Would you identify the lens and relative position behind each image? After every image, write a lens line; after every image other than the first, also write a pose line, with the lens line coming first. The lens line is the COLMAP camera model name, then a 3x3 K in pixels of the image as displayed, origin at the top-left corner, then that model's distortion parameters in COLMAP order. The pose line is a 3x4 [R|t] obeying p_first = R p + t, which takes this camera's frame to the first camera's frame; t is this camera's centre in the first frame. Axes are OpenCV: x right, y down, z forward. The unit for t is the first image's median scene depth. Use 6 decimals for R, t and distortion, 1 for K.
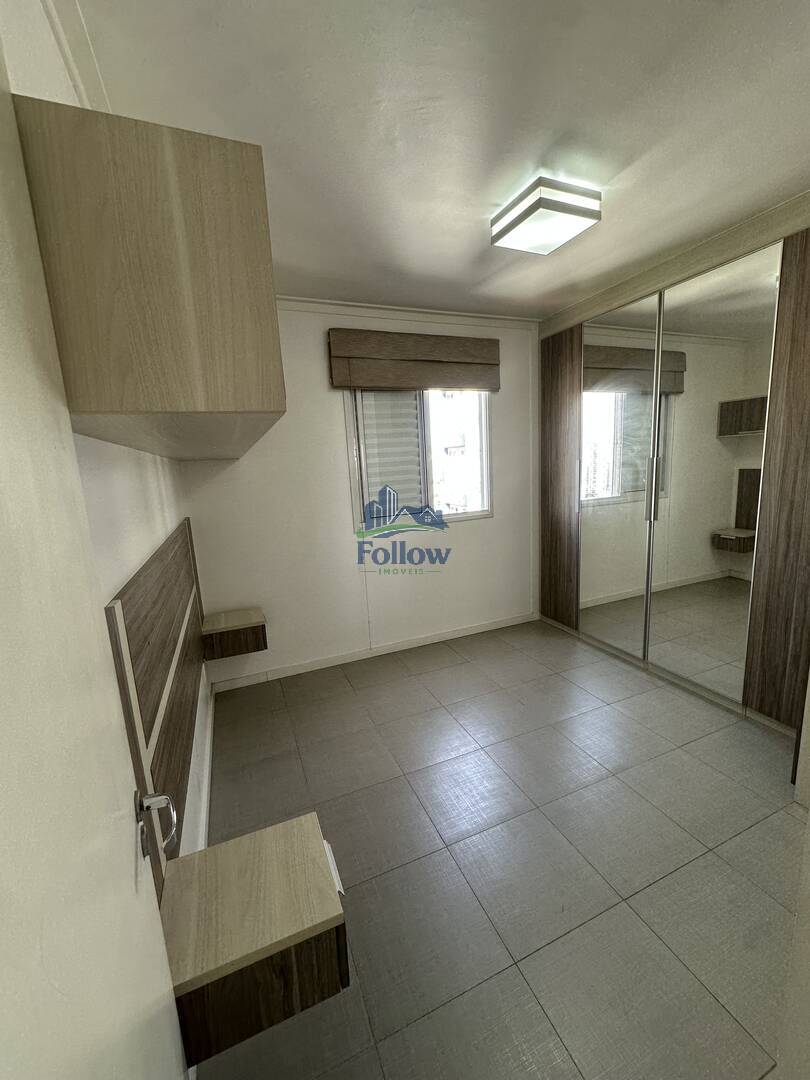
lens RADIAL K [[432.9, 0, 403.1], [0, 432.9, 539.7], [0, 0, 1]] dist [-0.003050, 0.000435]
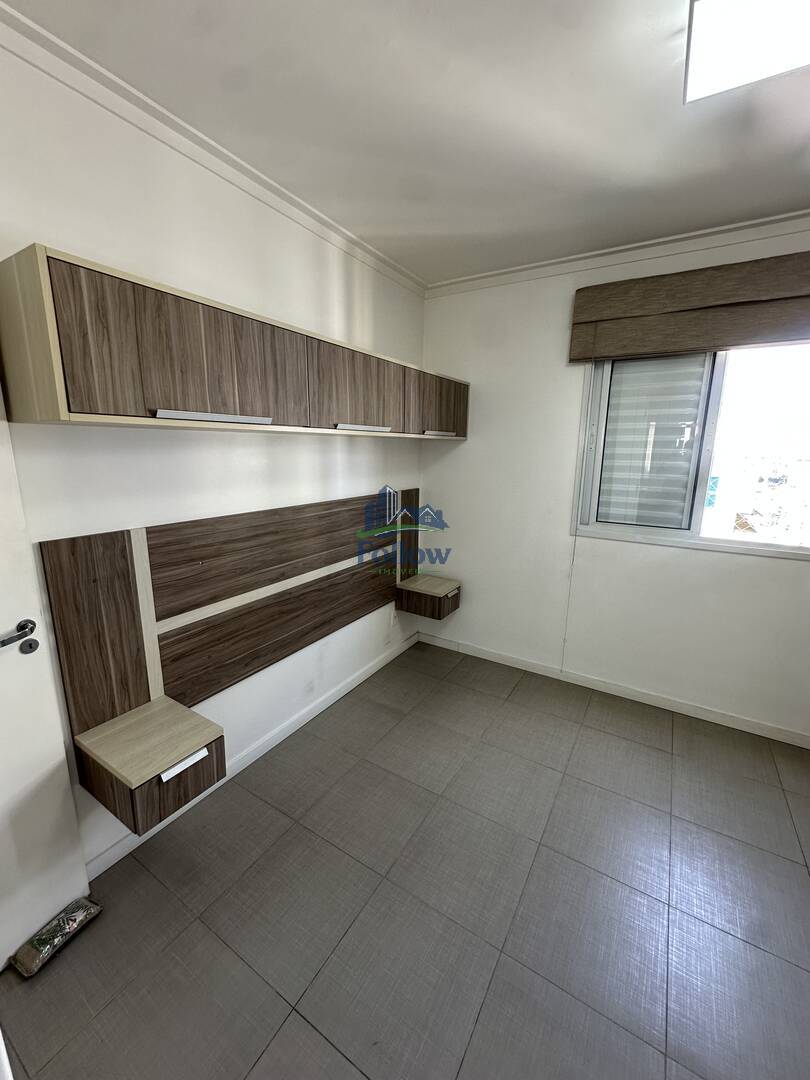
lens RADIAL K [[432.9, 0, 397.8], [0, 432.9, 535.4], [0, 0, 1]] dist [-0.003050, 0.000435]
pose [[0.576041, 0.228005, -0.784978, 0.376293], [-0.181648, 0.972005, 0.149030, -0.083050], [0.796982, 0.056743, 0.601331, 0.234145]]
